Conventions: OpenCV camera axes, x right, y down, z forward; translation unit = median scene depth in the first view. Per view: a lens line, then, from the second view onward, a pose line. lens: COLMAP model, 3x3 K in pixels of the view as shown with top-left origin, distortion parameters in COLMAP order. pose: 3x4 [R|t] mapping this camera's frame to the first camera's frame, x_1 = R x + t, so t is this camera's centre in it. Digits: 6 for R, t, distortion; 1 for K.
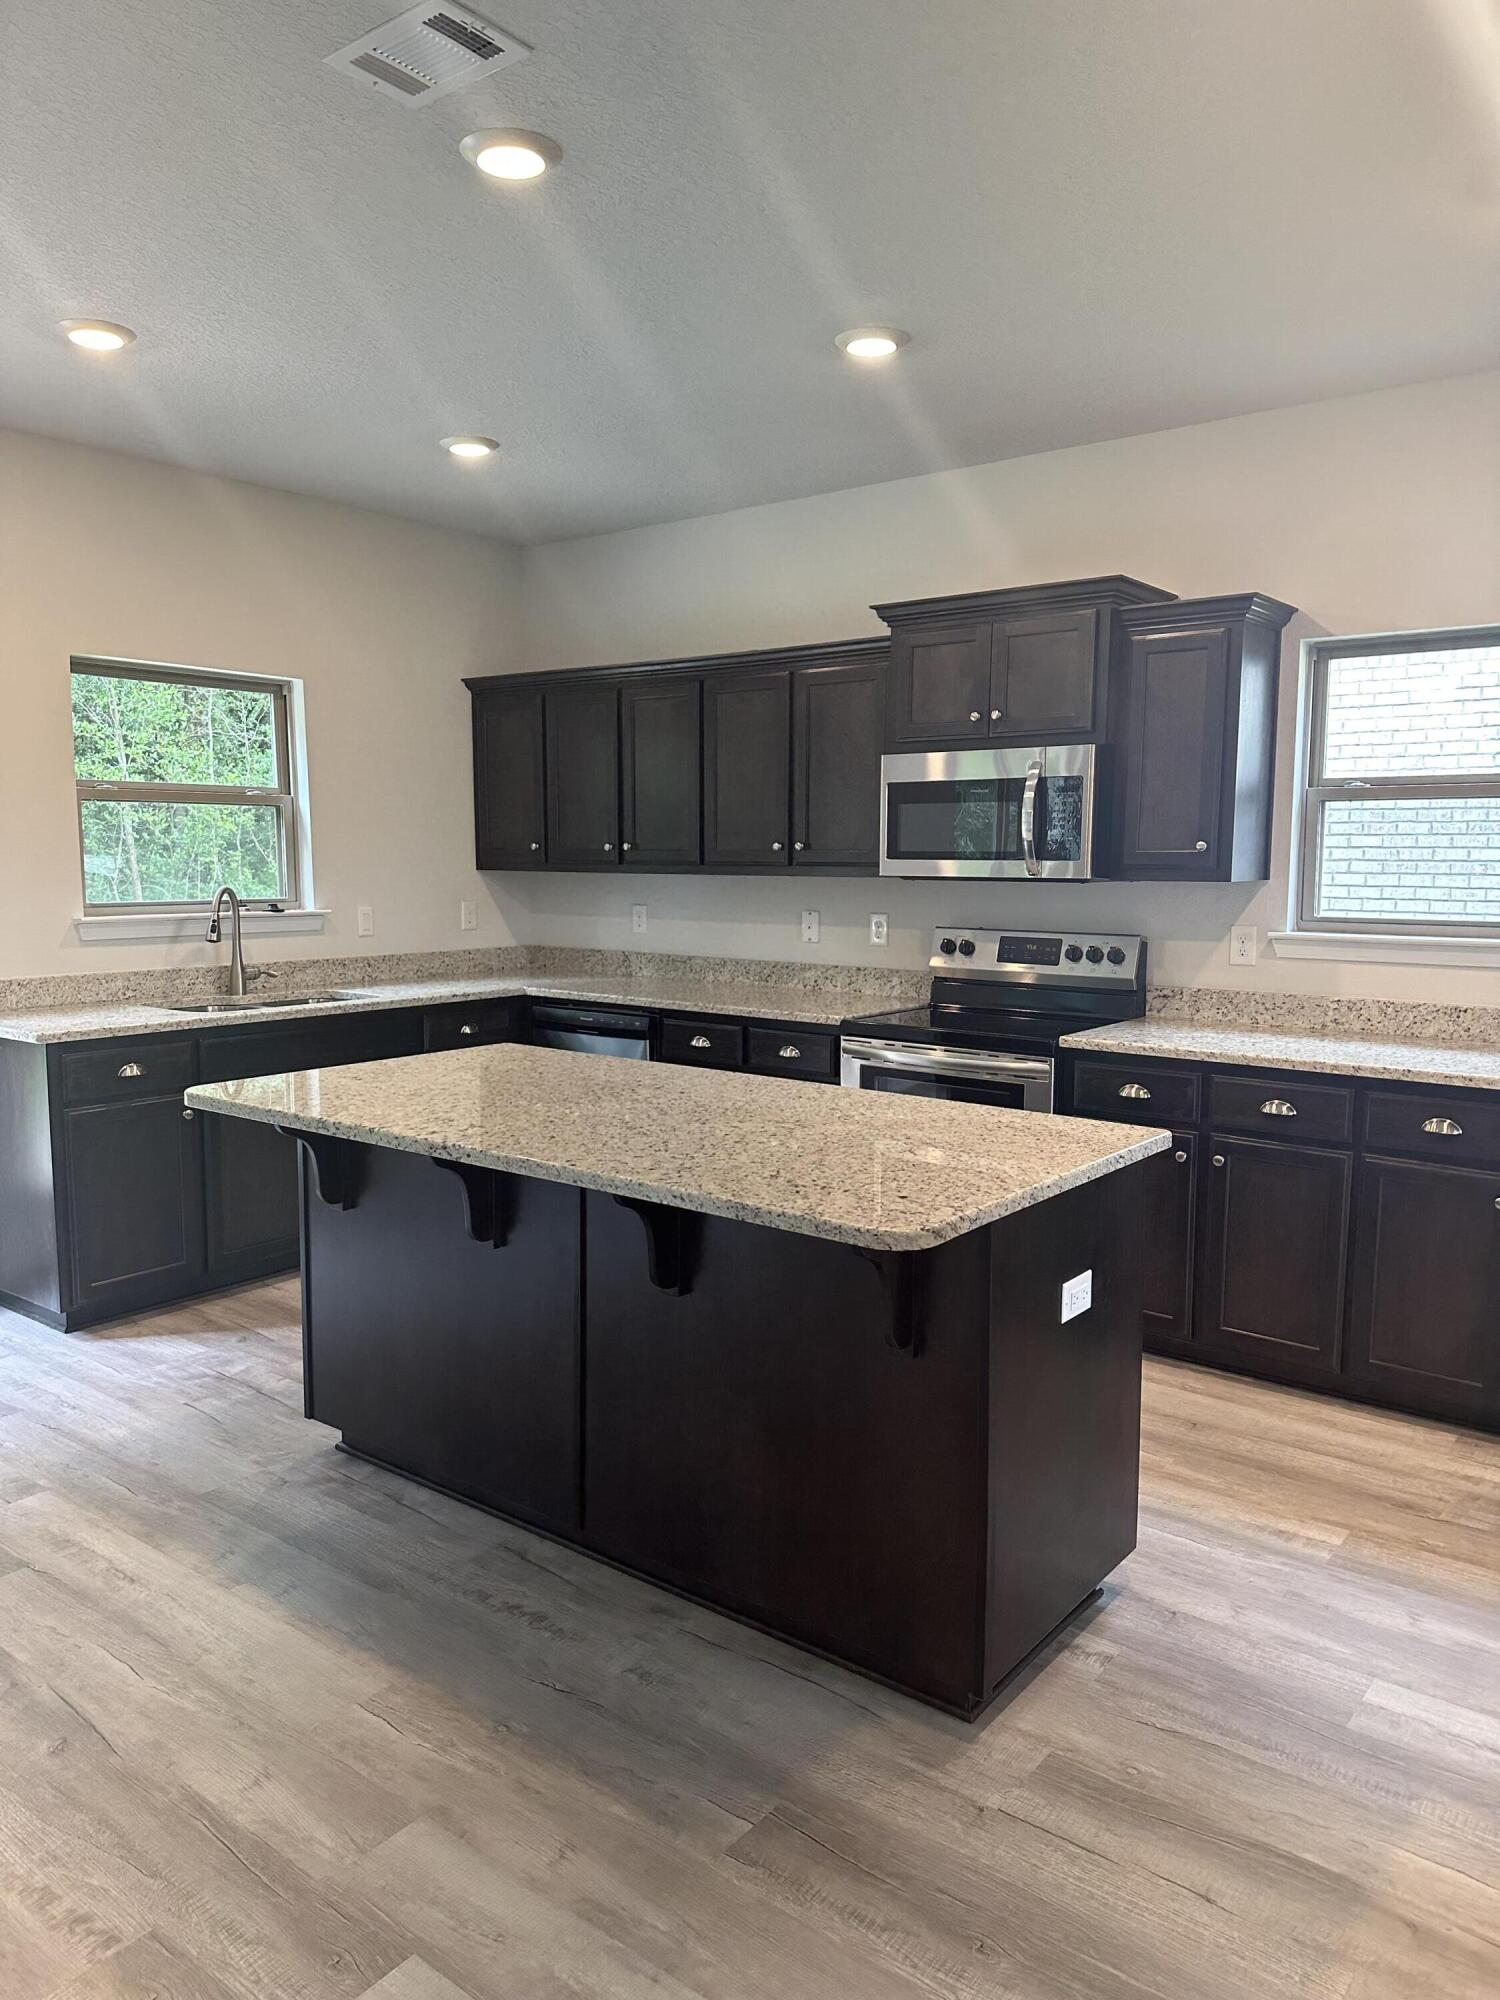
lens RADIAL K [[1378.4, 0, 741.4], [0, 1378.4, 1017.1], [0, 0, 1]] dist [0.122276, -0.214505]
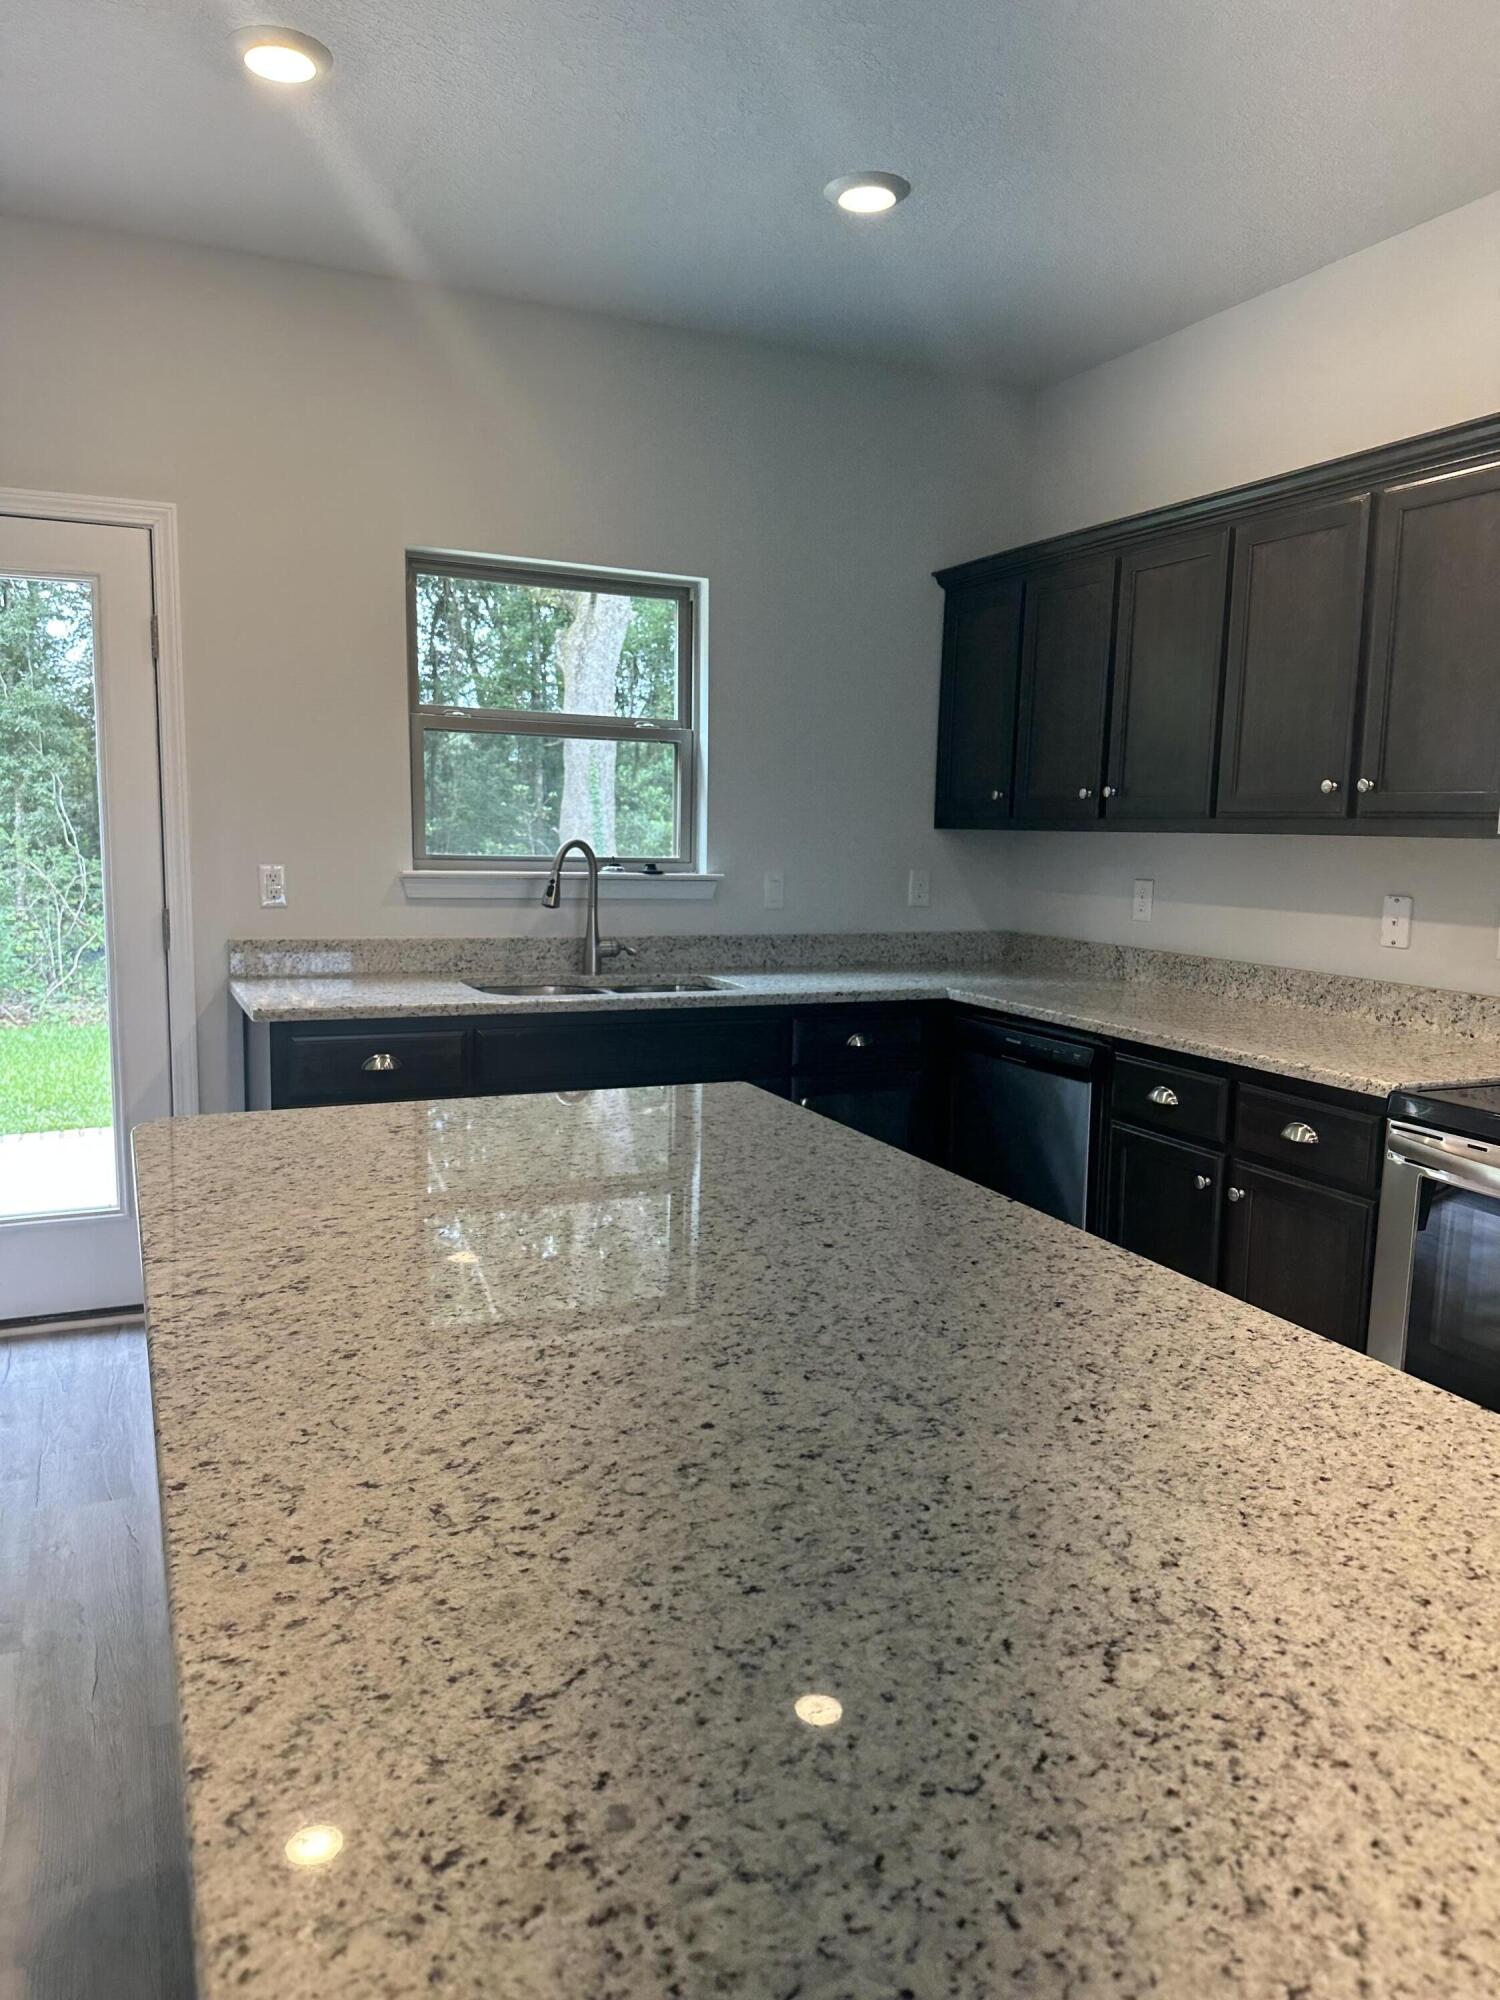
lens RADIAL K [[1378.4, 0, 741.4], [0, 1378.4, 1017.1], [0, 0, 1]] dist [0.122276, -0.214505]
pose [[0.883507, 0.079984, -0.461539, 0.088300], [-0.073654, 0.996778, 0.031746, -0.023214], [0.462591, 0.005947, 0.886552, 0.333563]]
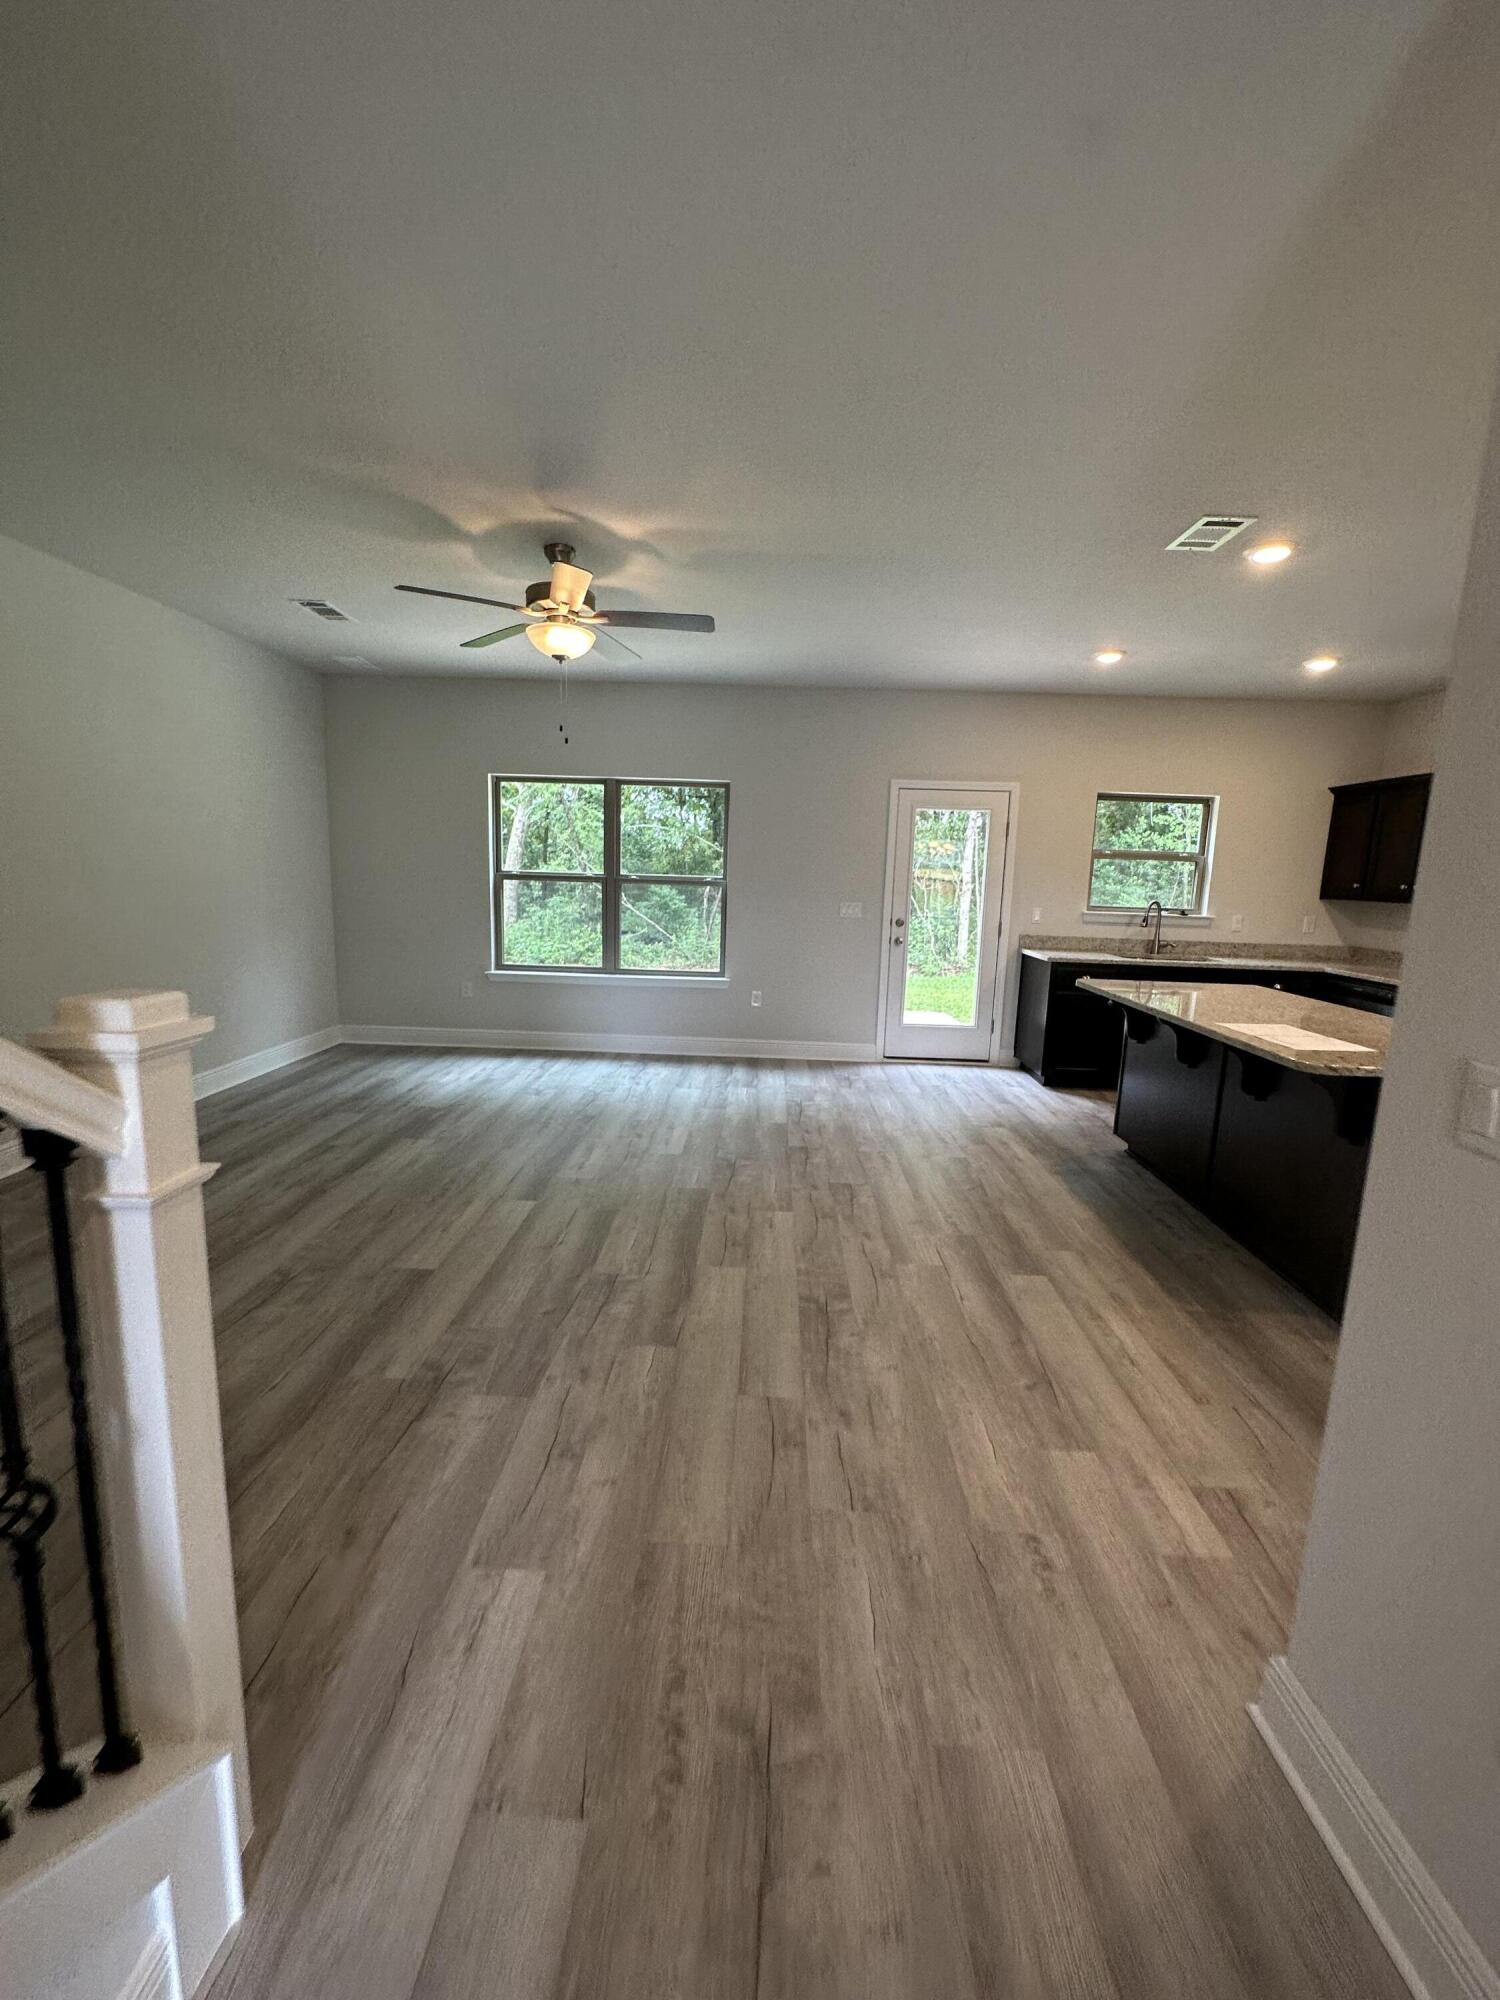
lens RADIAL K [[776.9, 0, 762.1], [0, 776.9, 1001.2], [0, 0, 1]] dist [0.000887, 0.000160]
pose [[0.601762, 0.149135, -0.784628, 0.199169], [-0.125966, 0.987838, 0.091151, 0.021079], [0.788679, 0.043985, 0.613229, -0.150887]]
